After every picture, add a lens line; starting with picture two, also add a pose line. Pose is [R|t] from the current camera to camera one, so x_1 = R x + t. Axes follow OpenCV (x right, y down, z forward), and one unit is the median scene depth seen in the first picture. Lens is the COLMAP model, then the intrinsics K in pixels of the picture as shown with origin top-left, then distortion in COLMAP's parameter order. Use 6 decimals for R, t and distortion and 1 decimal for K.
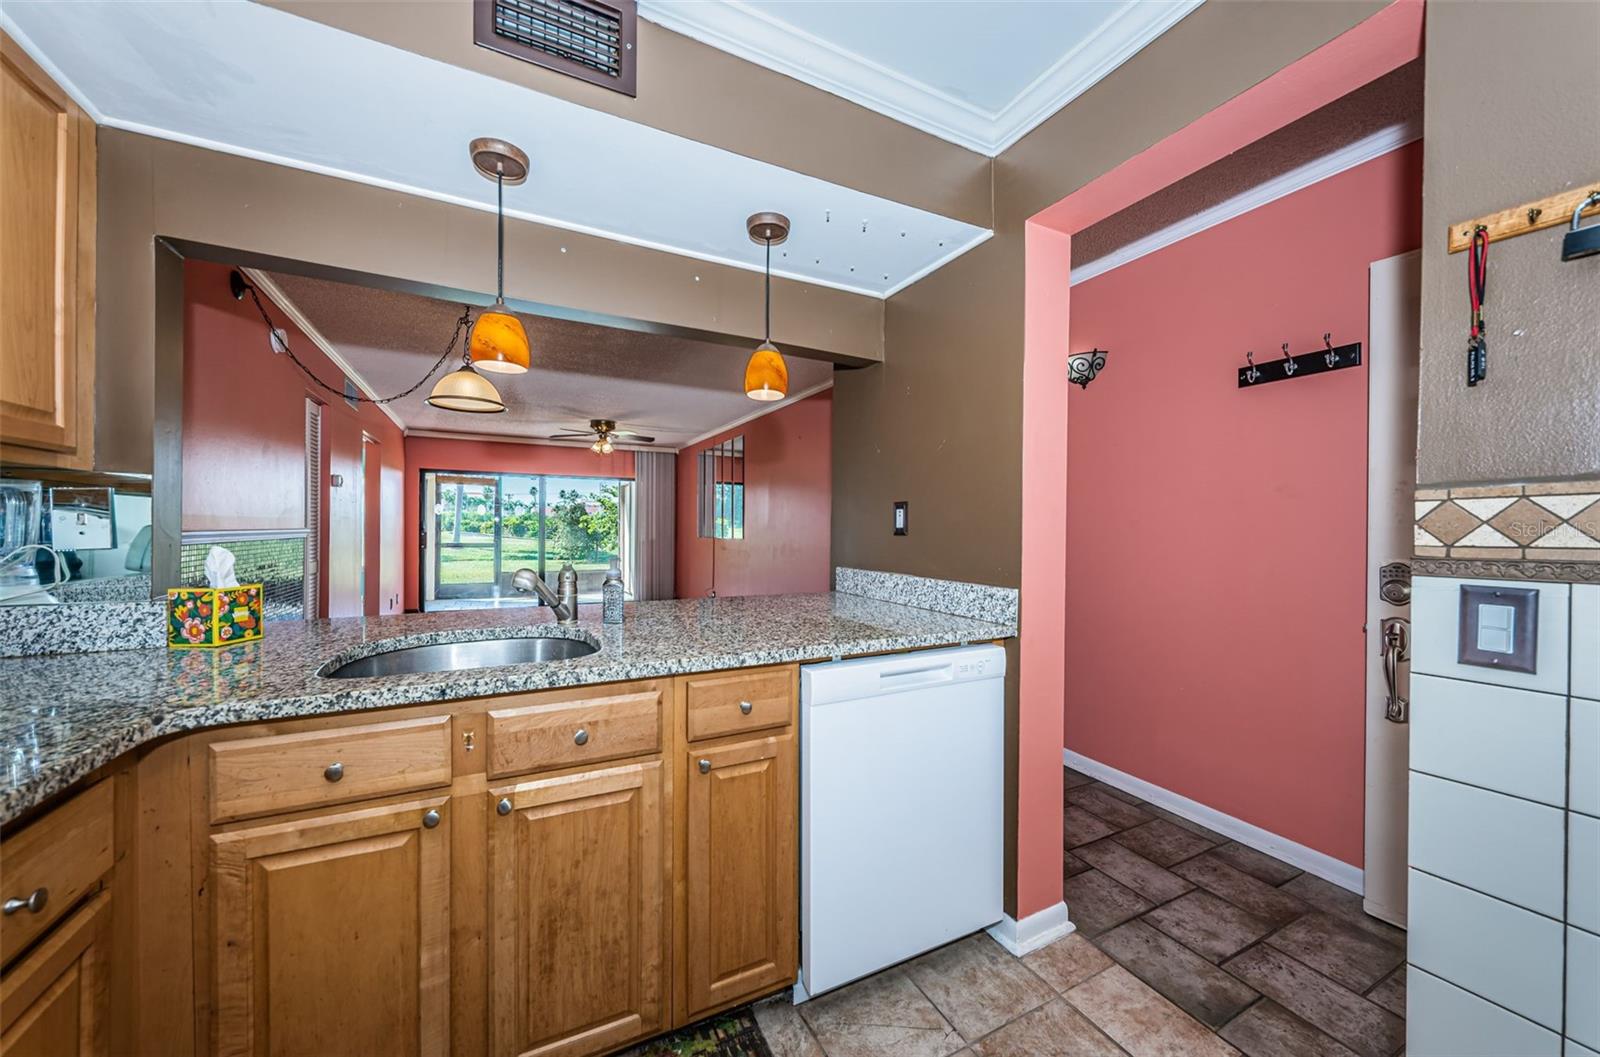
lens RADIAL K [[577.0, 0, 802.6], [0, 577.0, 533.9], [0, 0, 1]] dist [0.001307, -0.000165]
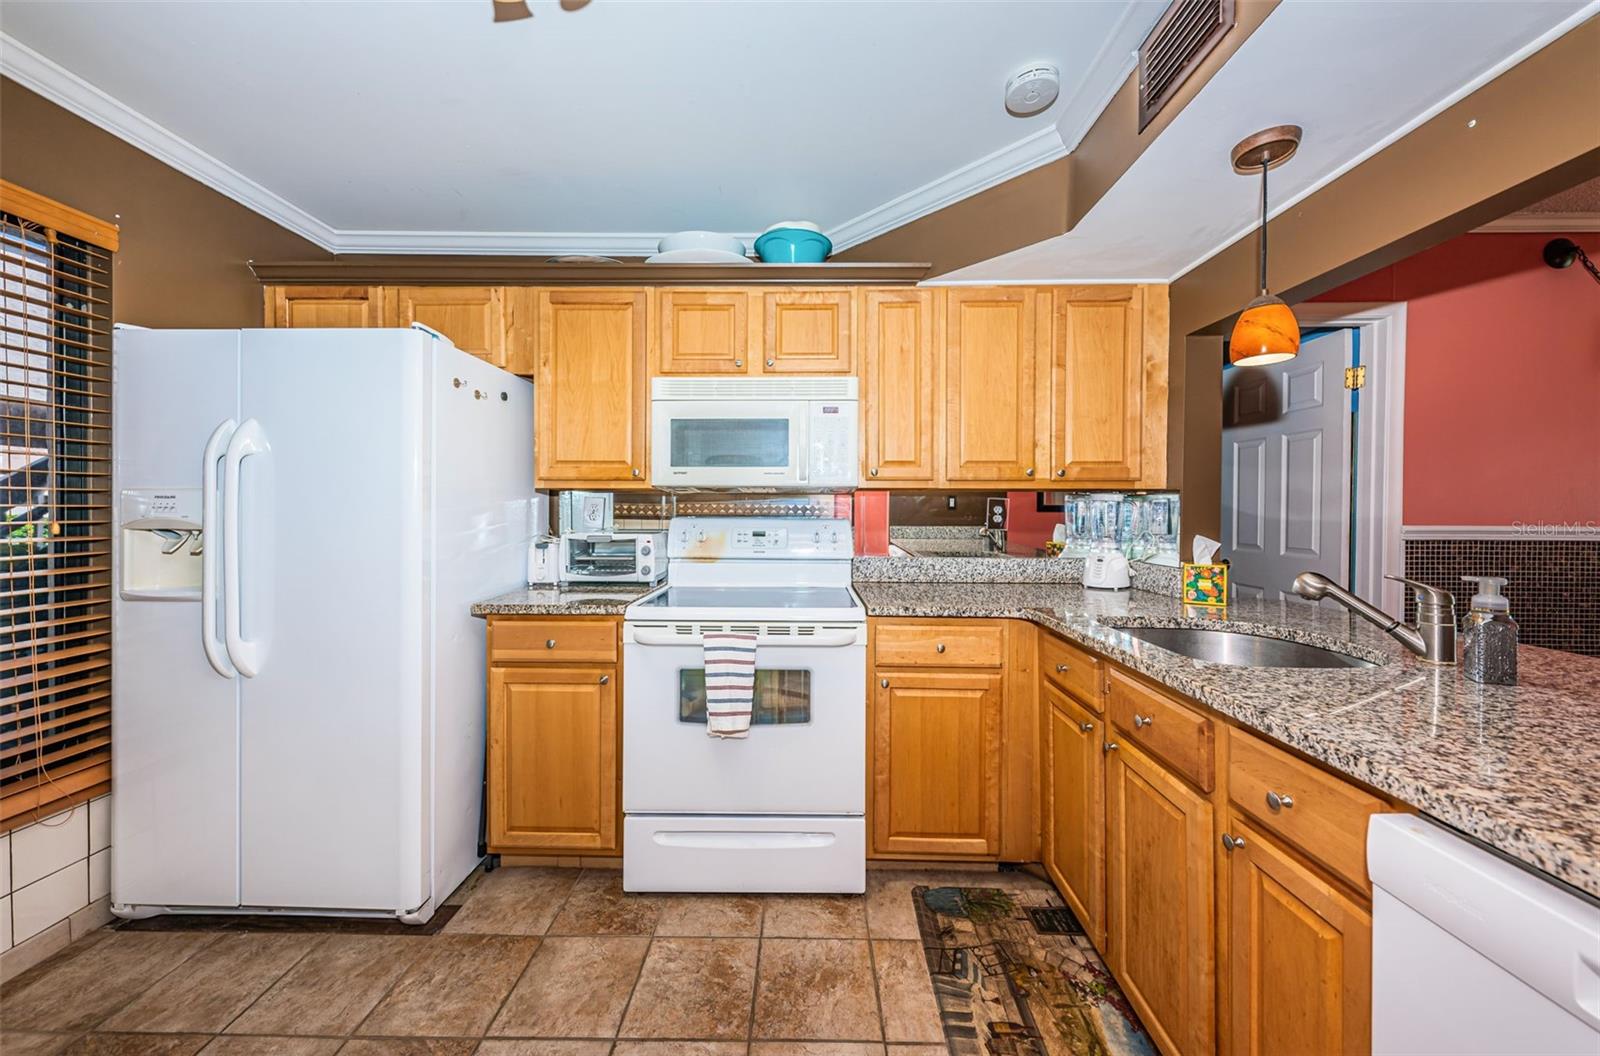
lens RADIAL K [[559.1, 0, 797.5], [0, 559.1, 515.7], [0, 0, 1]] dist [-0.000084, -0.000012]
pose [[-0.473950, -0.001883, -0.880550, 0.715230], [-0.017969, 0.999810, 0.007534, -0.020646], [0.880368, 0.019393, -0.473894, 0.802533]]
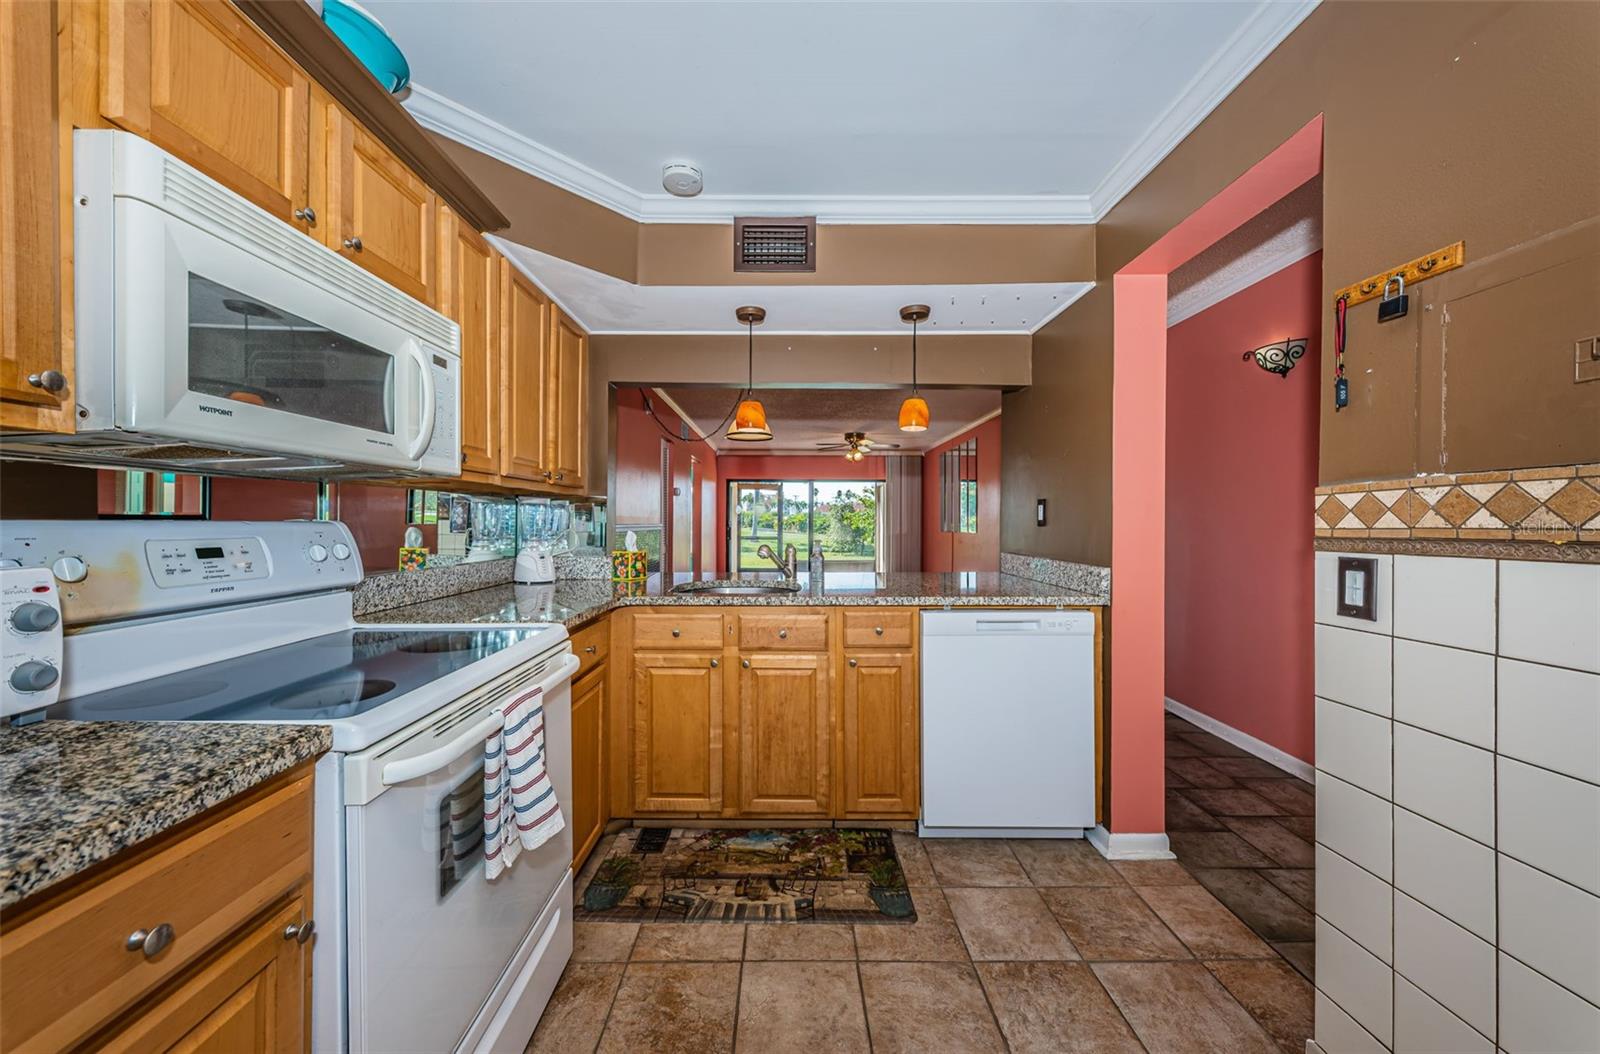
lens RADIAL K [[561.4, 0, 800.0], [0, 561.4, 527.0], [0, 0, 1]] dist [0.000390, -0.000015]
pose [[0.894969, -0.001481, -0.446125, 0.401660], [-0.000518, 0.999990, -0.004359, 0.016613], [0.446128, 0.004132, 0.894960, -0.501418]]
